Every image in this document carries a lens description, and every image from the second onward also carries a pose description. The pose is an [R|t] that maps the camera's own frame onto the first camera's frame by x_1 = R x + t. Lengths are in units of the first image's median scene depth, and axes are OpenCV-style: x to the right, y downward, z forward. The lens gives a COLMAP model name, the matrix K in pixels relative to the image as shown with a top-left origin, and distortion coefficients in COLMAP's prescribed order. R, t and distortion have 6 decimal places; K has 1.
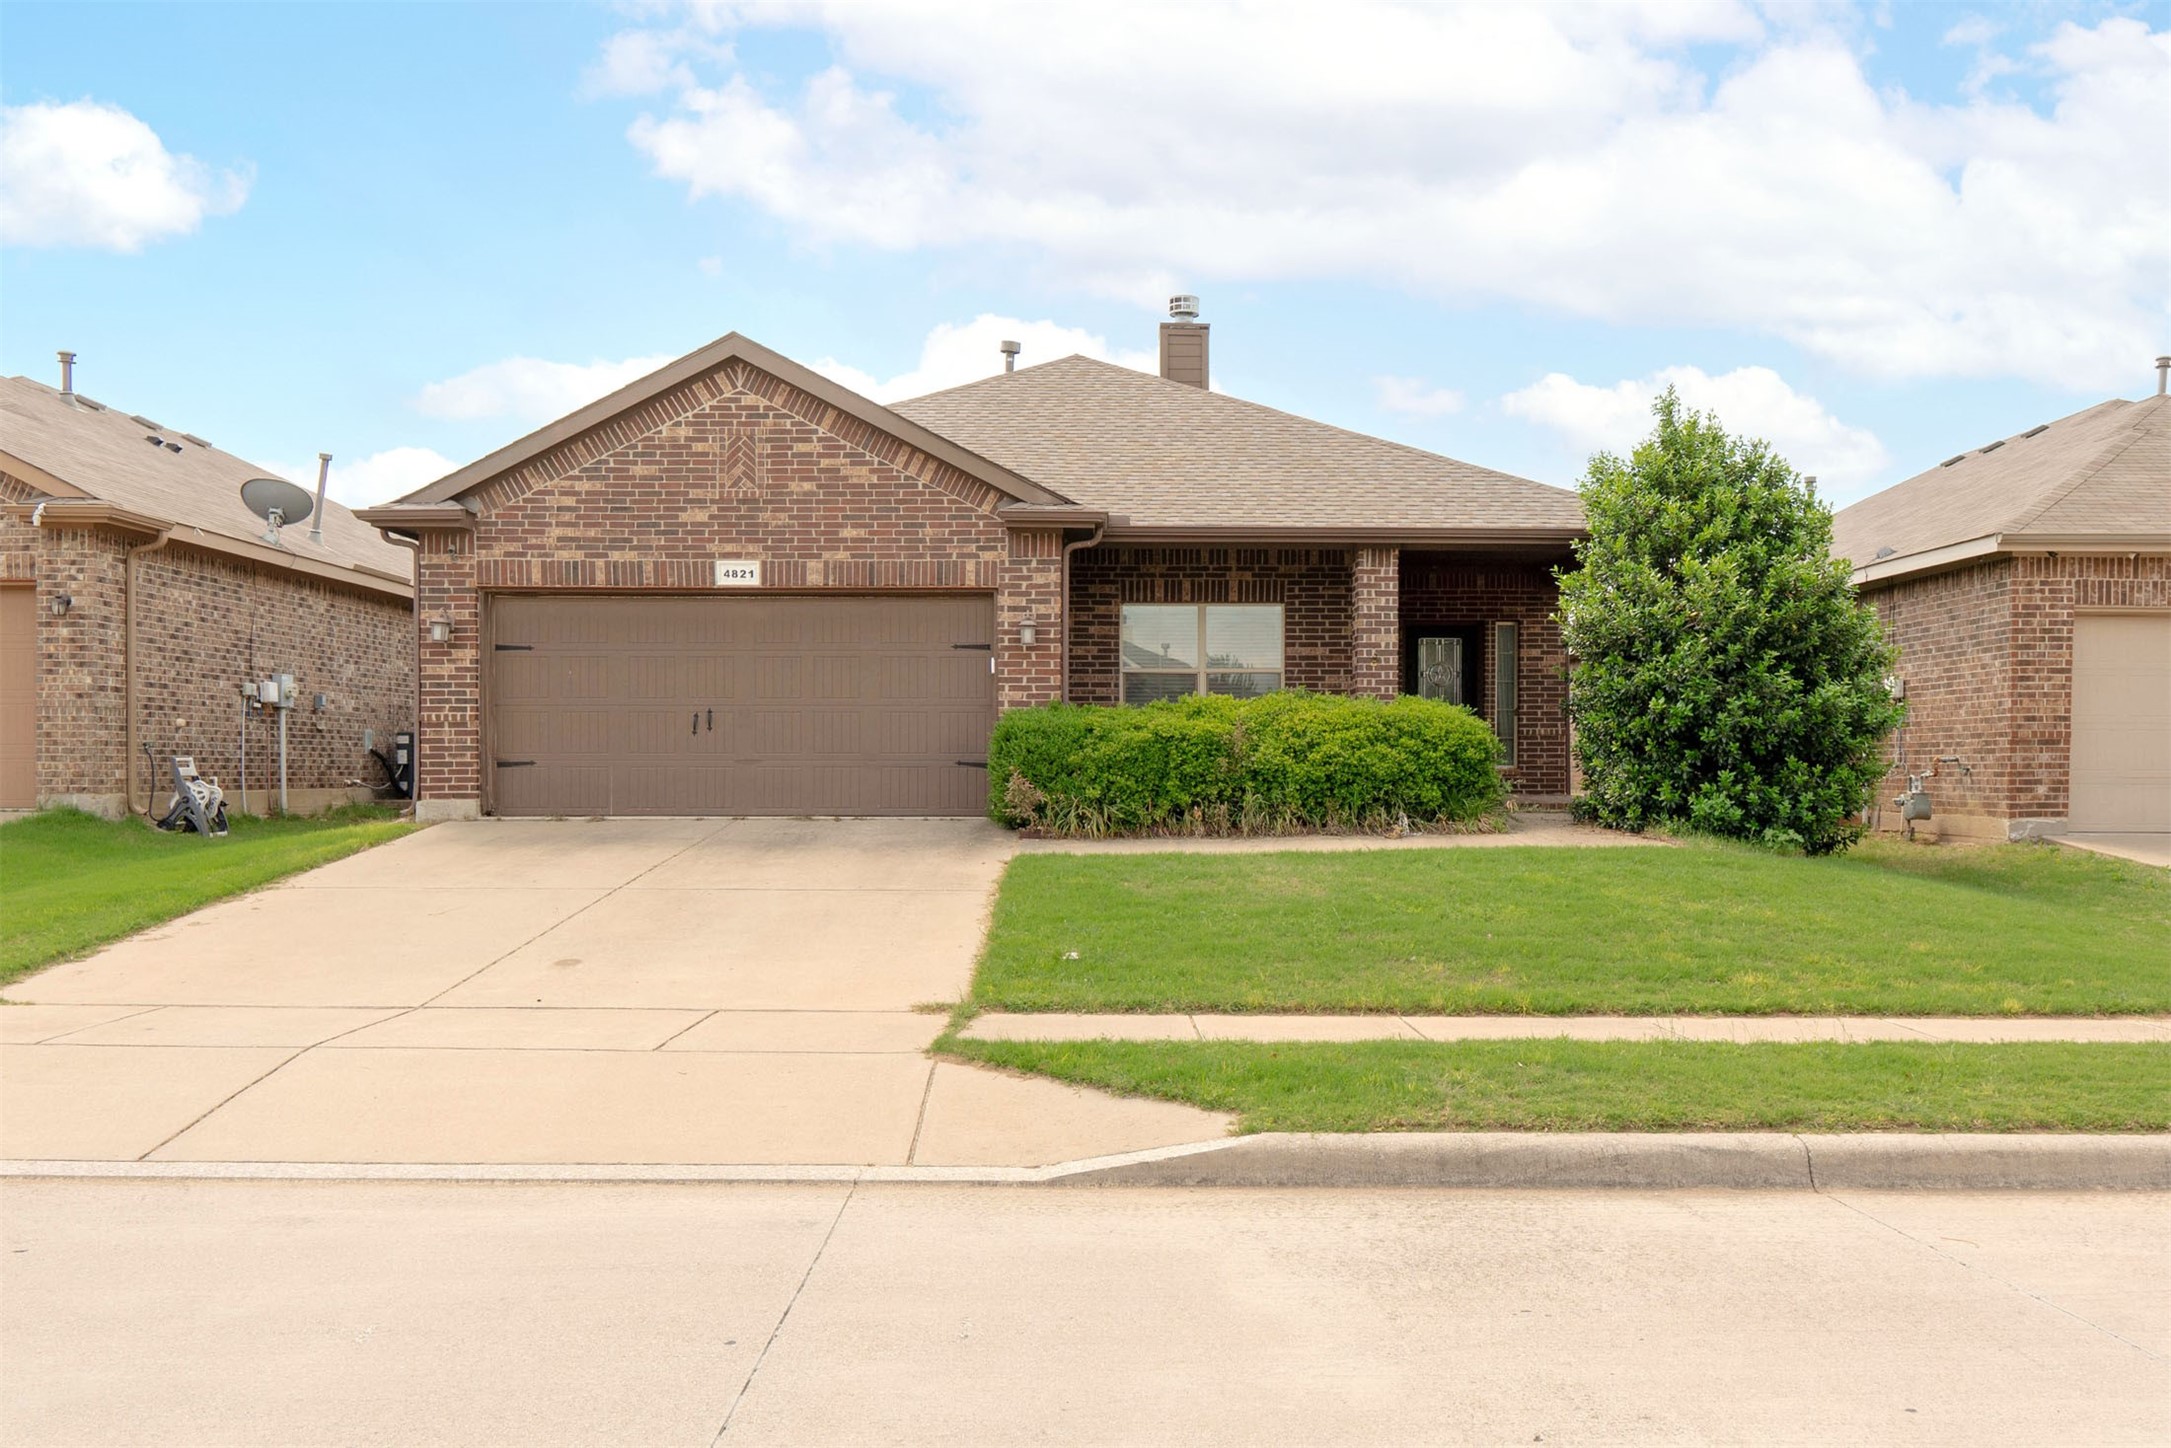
lens RADIAL K [[1523.1, 0, 1056.5], [0, 1523.1, 724.9], [0, 0, 1]] dist [-0.006319, -0.001727]
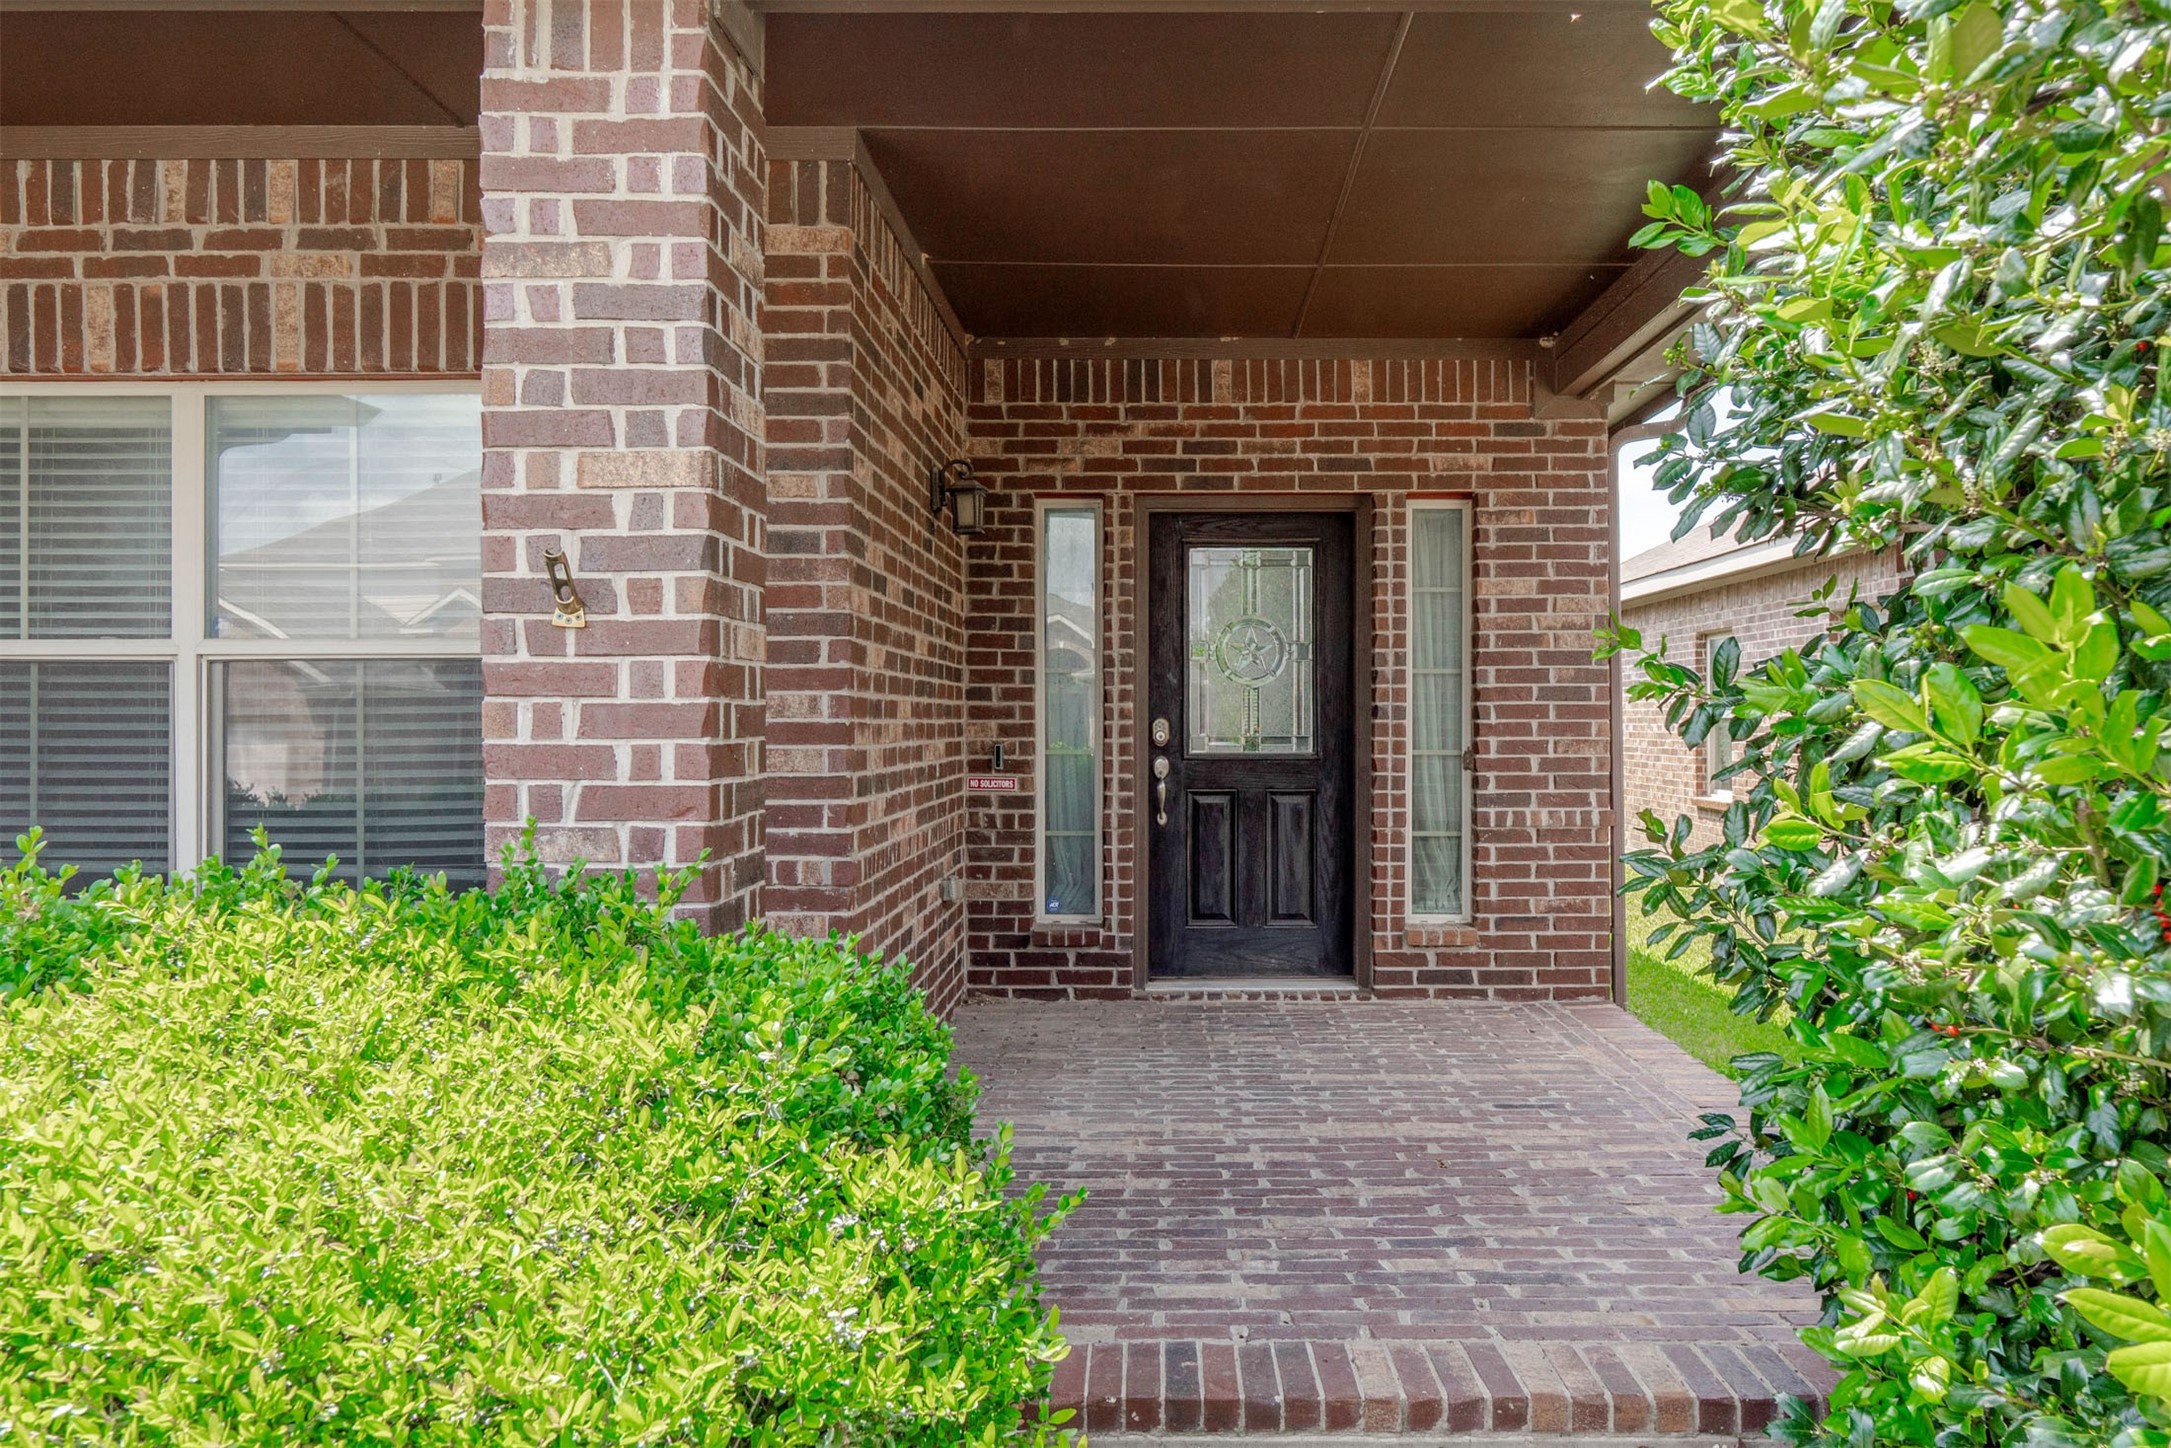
lens RADIAL K [[1523.1, 0, 1056.5], [0, 1523.1, 724.9], [0, 0, 1]] dist [-0.006319, -0.001727]
pose [[0.999957, -0.004615, -0.008057, 0.243321], [0.004797, 0.999730, 0.022738, -0.028547], [0.007950, -0.022775, 0.999709, 0.751951]]
